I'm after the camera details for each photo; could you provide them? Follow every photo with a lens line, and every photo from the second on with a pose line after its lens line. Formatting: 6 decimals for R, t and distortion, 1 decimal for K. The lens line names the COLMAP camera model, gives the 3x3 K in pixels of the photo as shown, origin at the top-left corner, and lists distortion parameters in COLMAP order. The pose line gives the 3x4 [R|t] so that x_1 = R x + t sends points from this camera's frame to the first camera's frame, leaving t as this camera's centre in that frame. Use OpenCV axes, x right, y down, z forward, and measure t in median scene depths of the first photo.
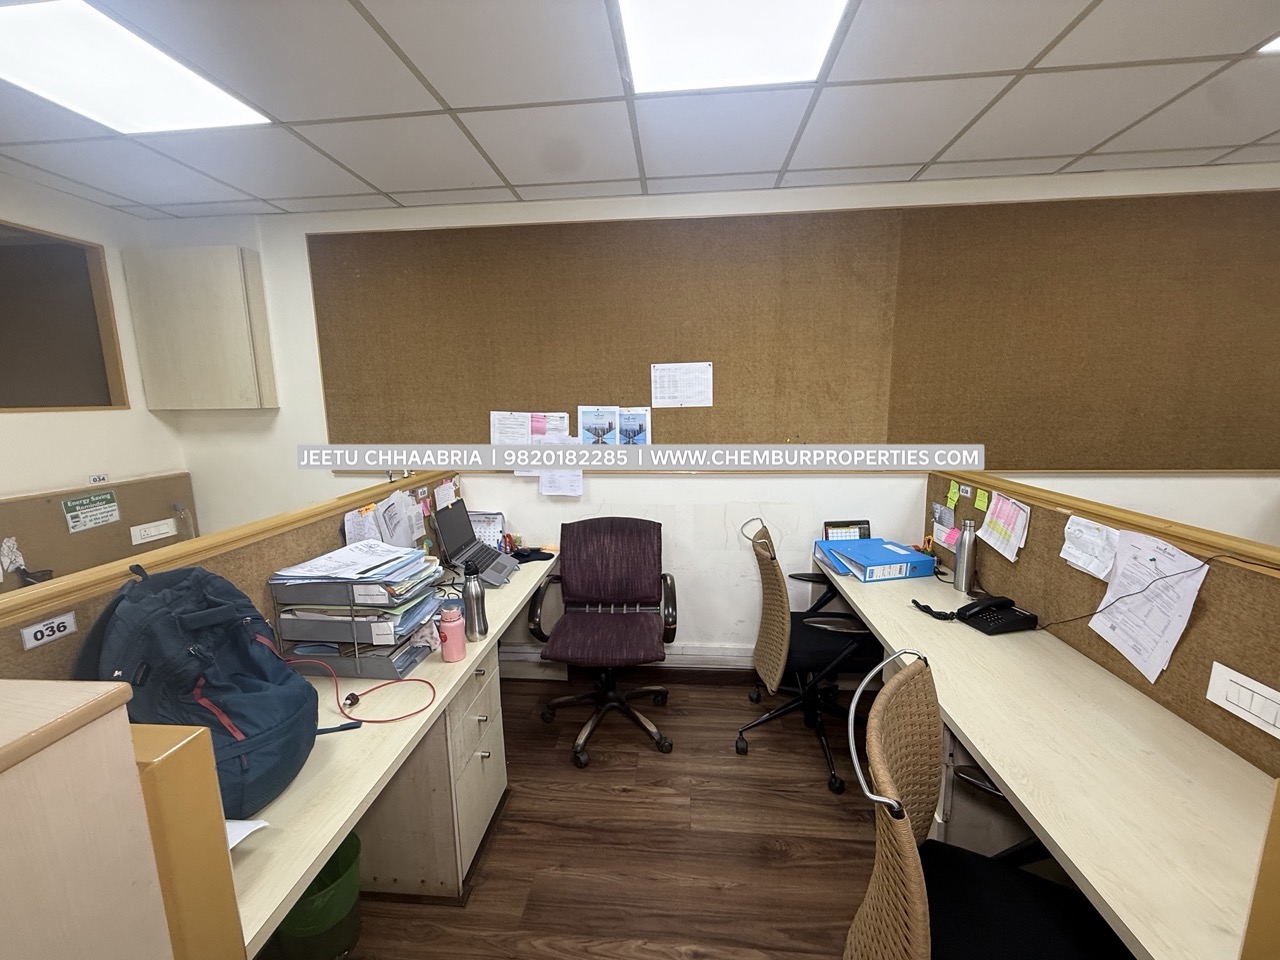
lens RADIAL K [[510.5, 0, 640.1], [0, 510.5, 477.4], [0, 0, 1]] dist [-0.000959, 0.000624]
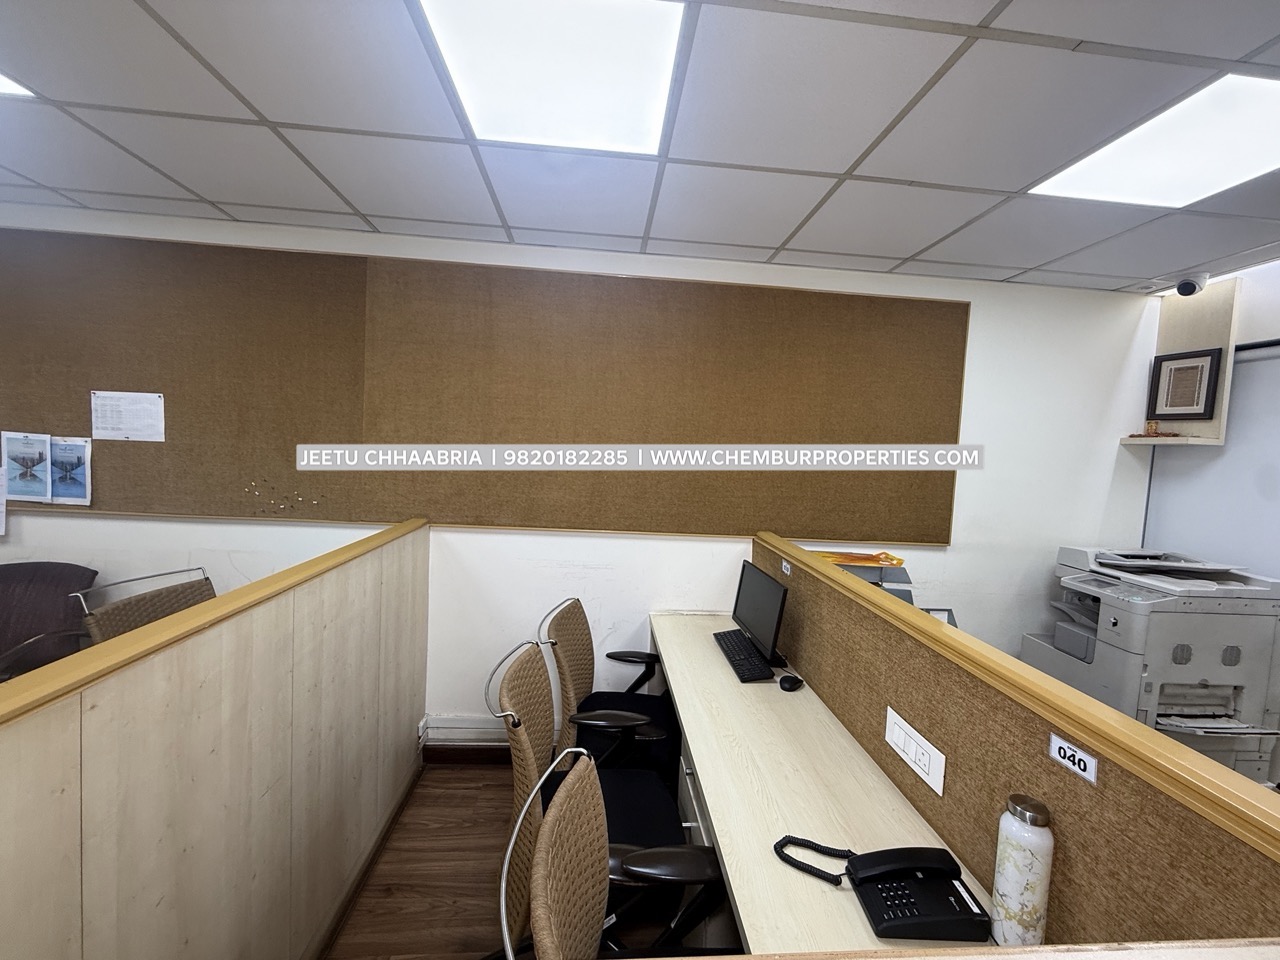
lens RADIAL K [[557.2, 0, 821.1], [0, 557.2, 513.8], [0, 0, 1]] dist [-0.012443, 0.005564]
pose [[0.984105, 0.052874, 0.169535, 0.626855], [-0.038086, 0.995274, -0.089323, 0.018011], [-0.173457, 0.081446, 0.981468, -0.091287]]
